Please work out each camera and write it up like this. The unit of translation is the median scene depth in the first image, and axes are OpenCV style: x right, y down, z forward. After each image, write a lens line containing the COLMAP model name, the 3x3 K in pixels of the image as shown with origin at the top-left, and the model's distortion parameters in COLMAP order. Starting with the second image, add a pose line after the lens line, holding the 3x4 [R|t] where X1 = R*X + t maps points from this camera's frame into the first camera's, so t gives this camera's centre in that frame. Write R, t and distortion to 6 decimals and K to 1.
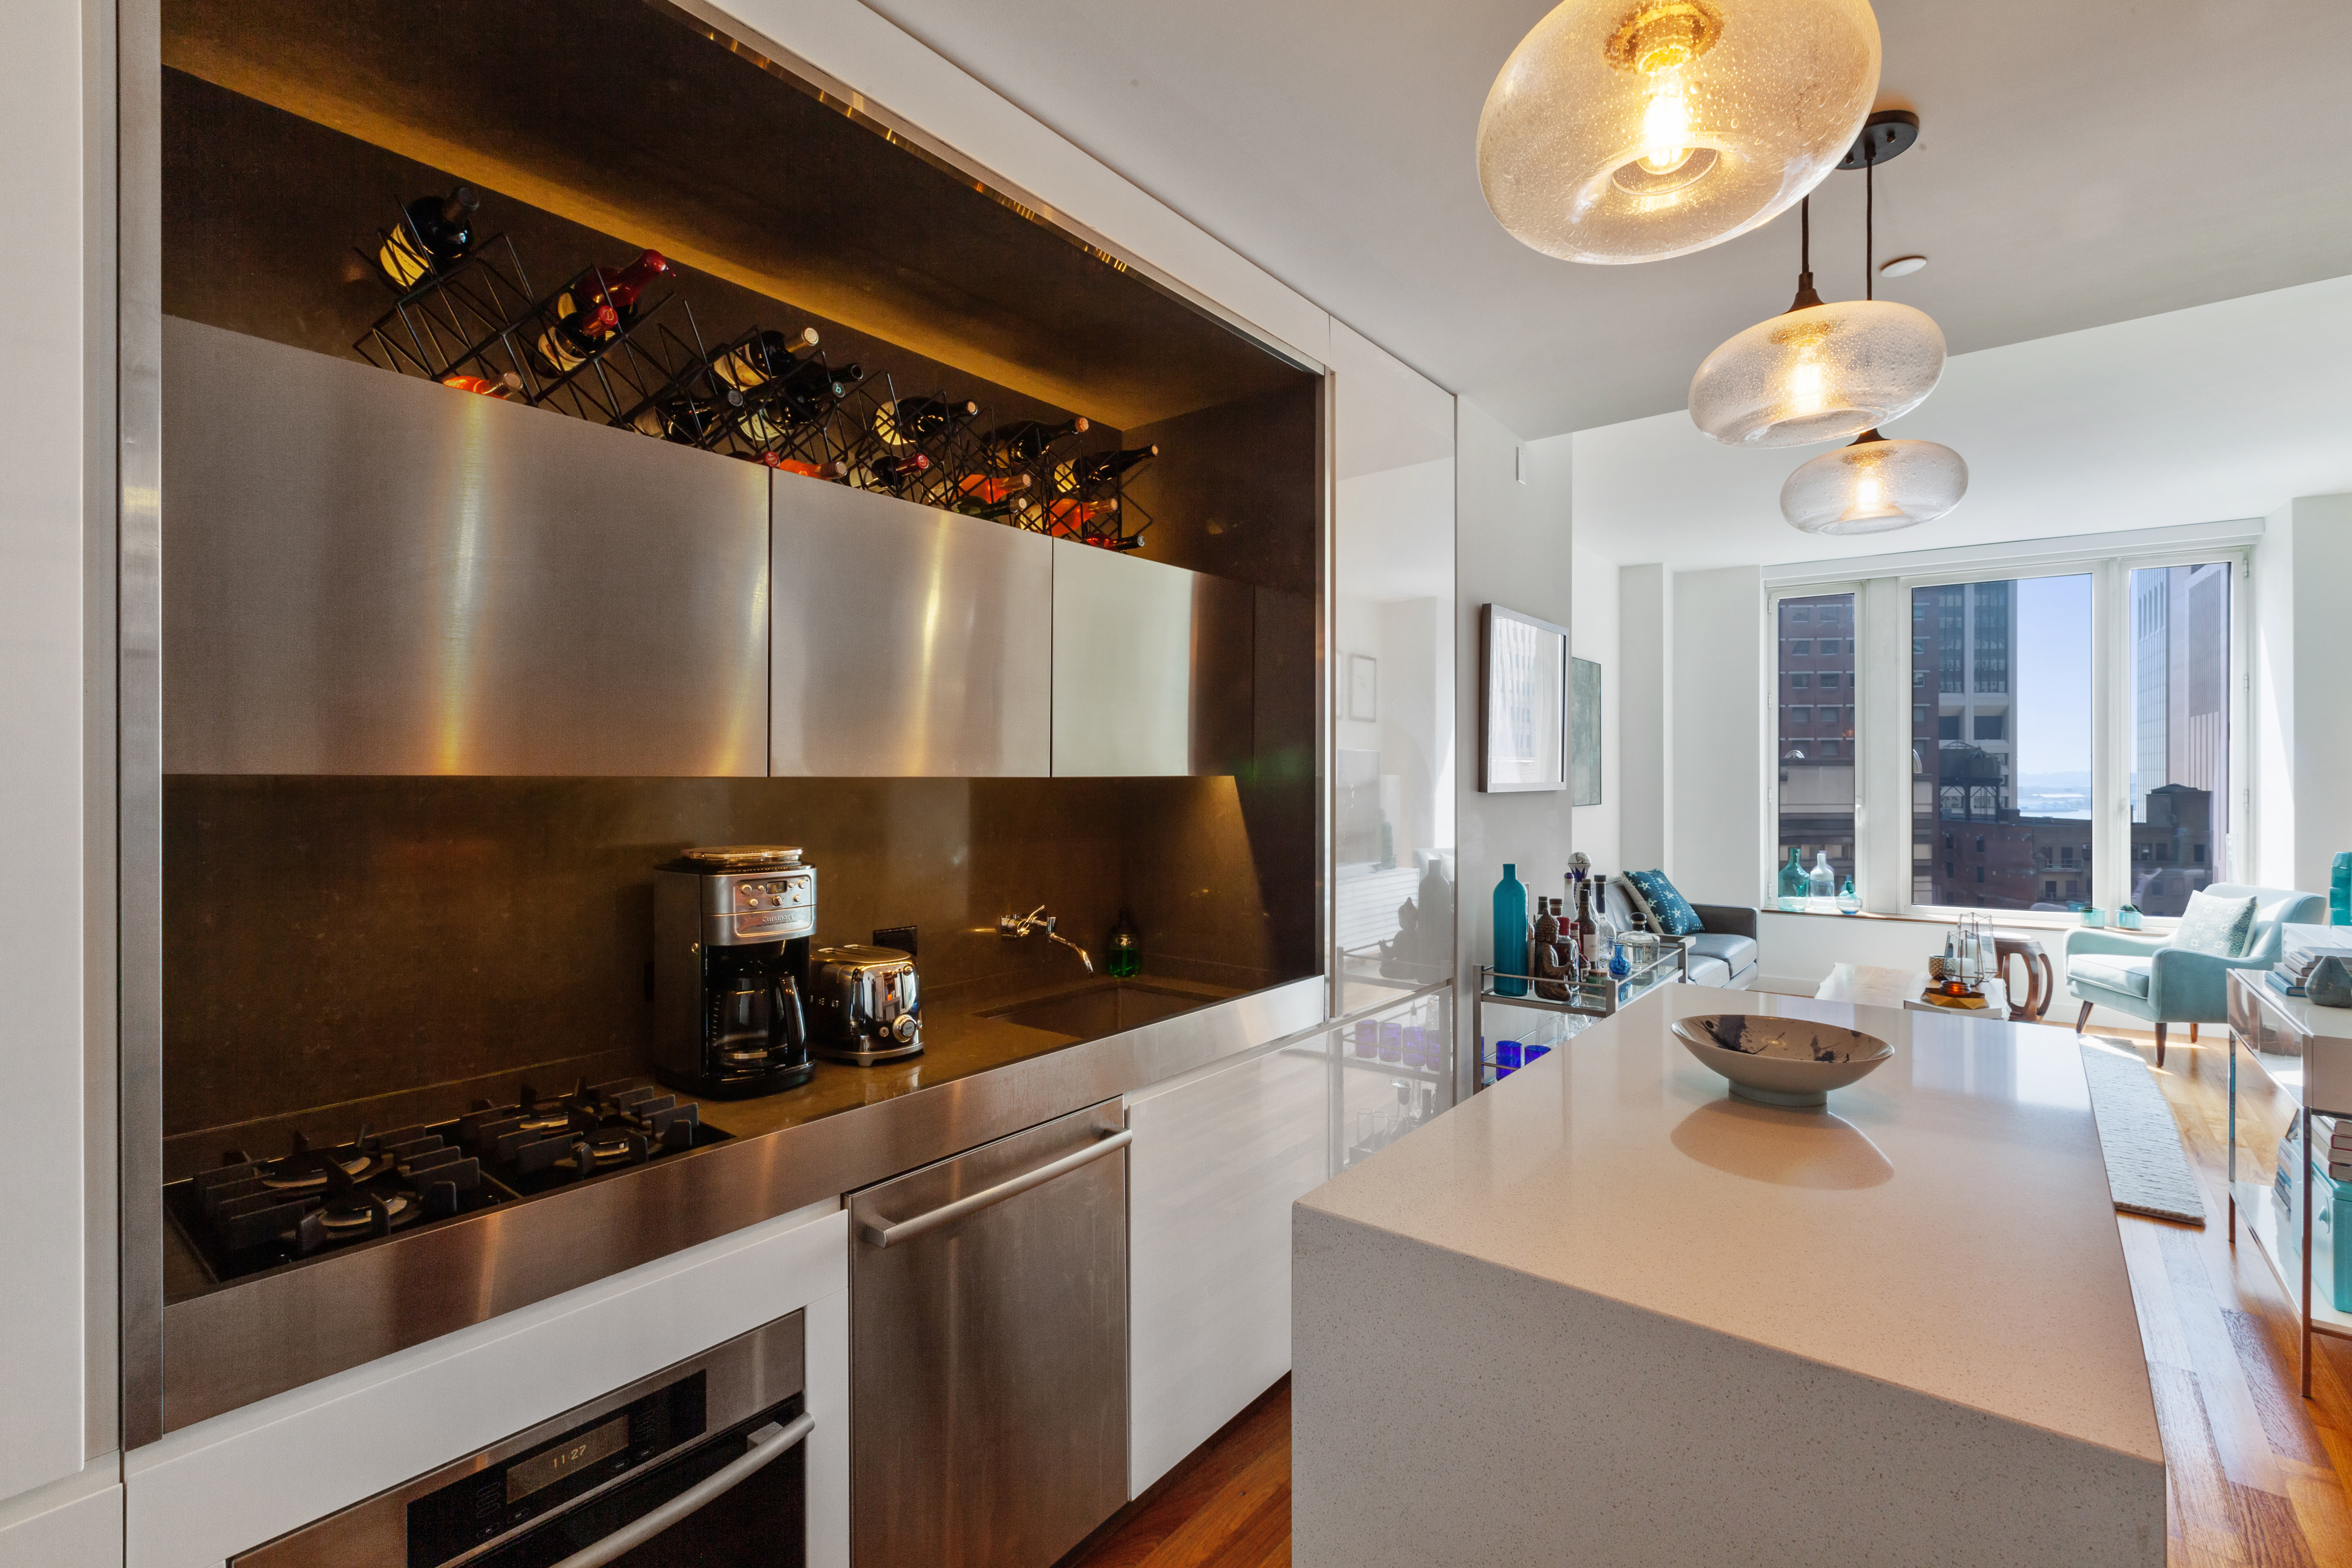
lens RADIAL K [[1051.5, 0, 1160.0], [0, 1051.5, 784.4], [0, 0, 1]] dist [-0.000118, -0.000713]
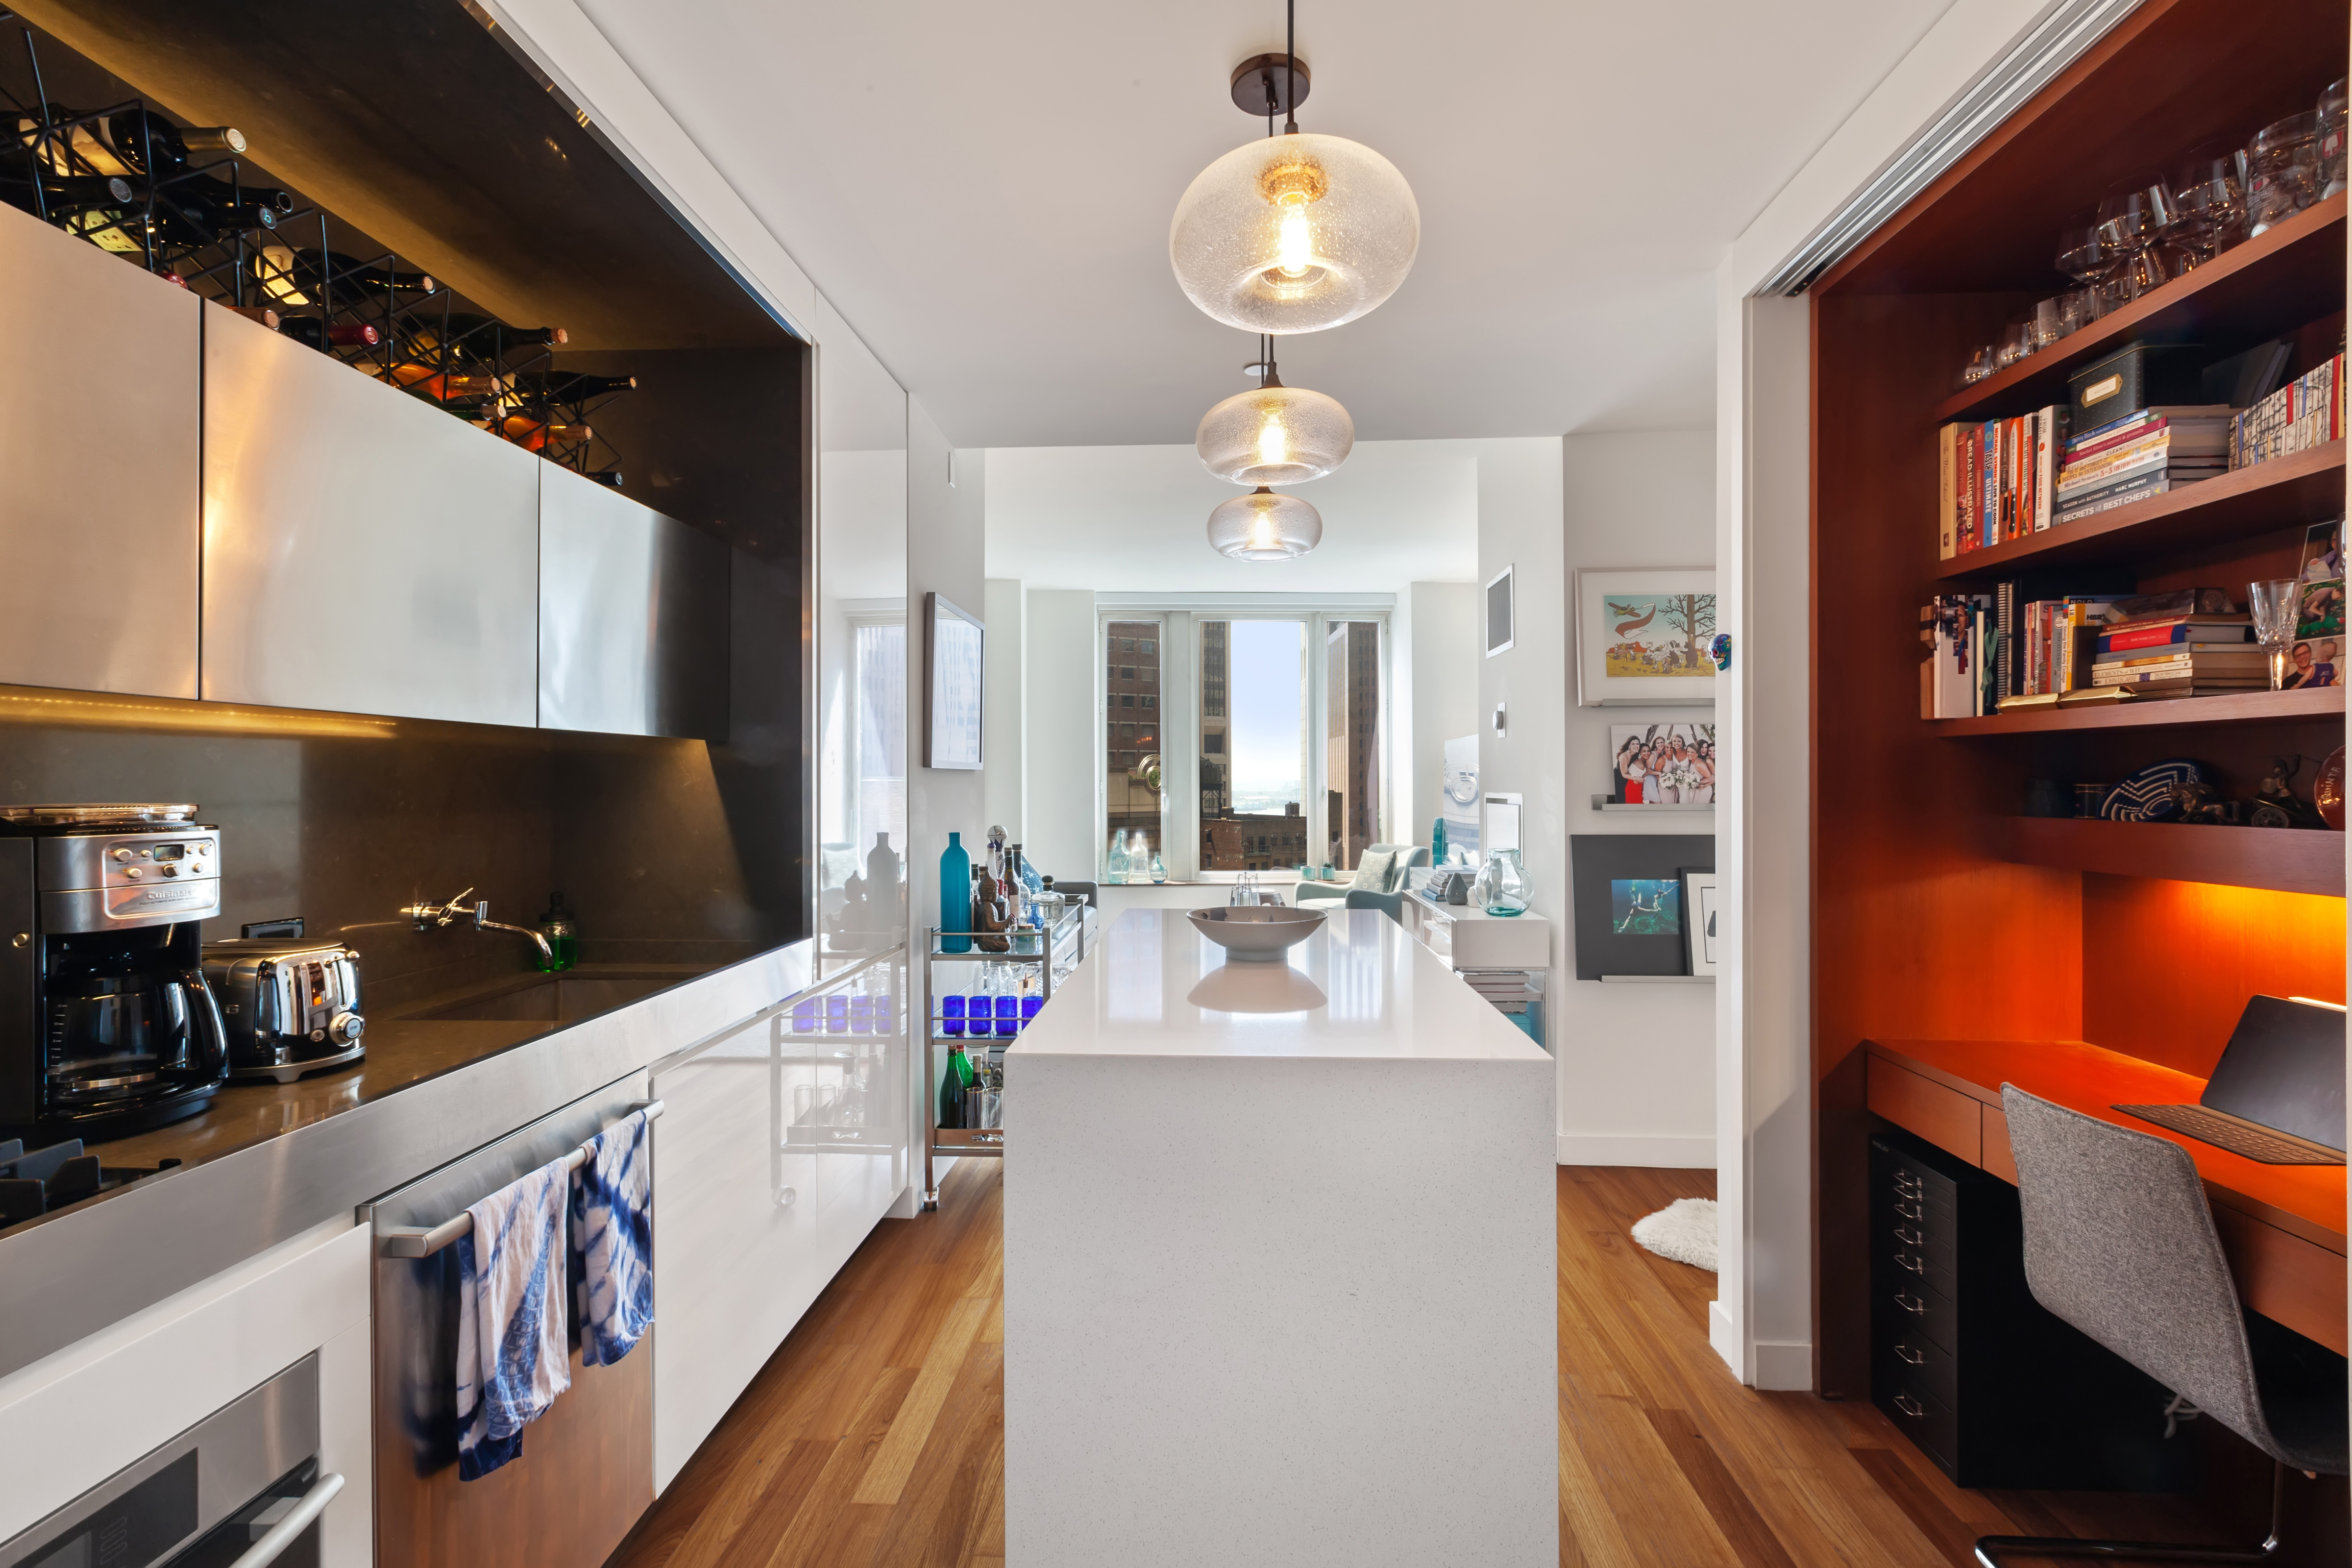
lens RADIAL K [[1055.5, 0, 1175.3], [0, 1055.5, 790.9], [0, 0, 1]] dist [0.000999, -0.000200]
pose [[0.808898, -0.005873, 0.587920, -0.198251], [0.005605, 0.999982, 0.002278, 0.049049], [-0.587923, 0.001453, 0.808916, -0.033568]]
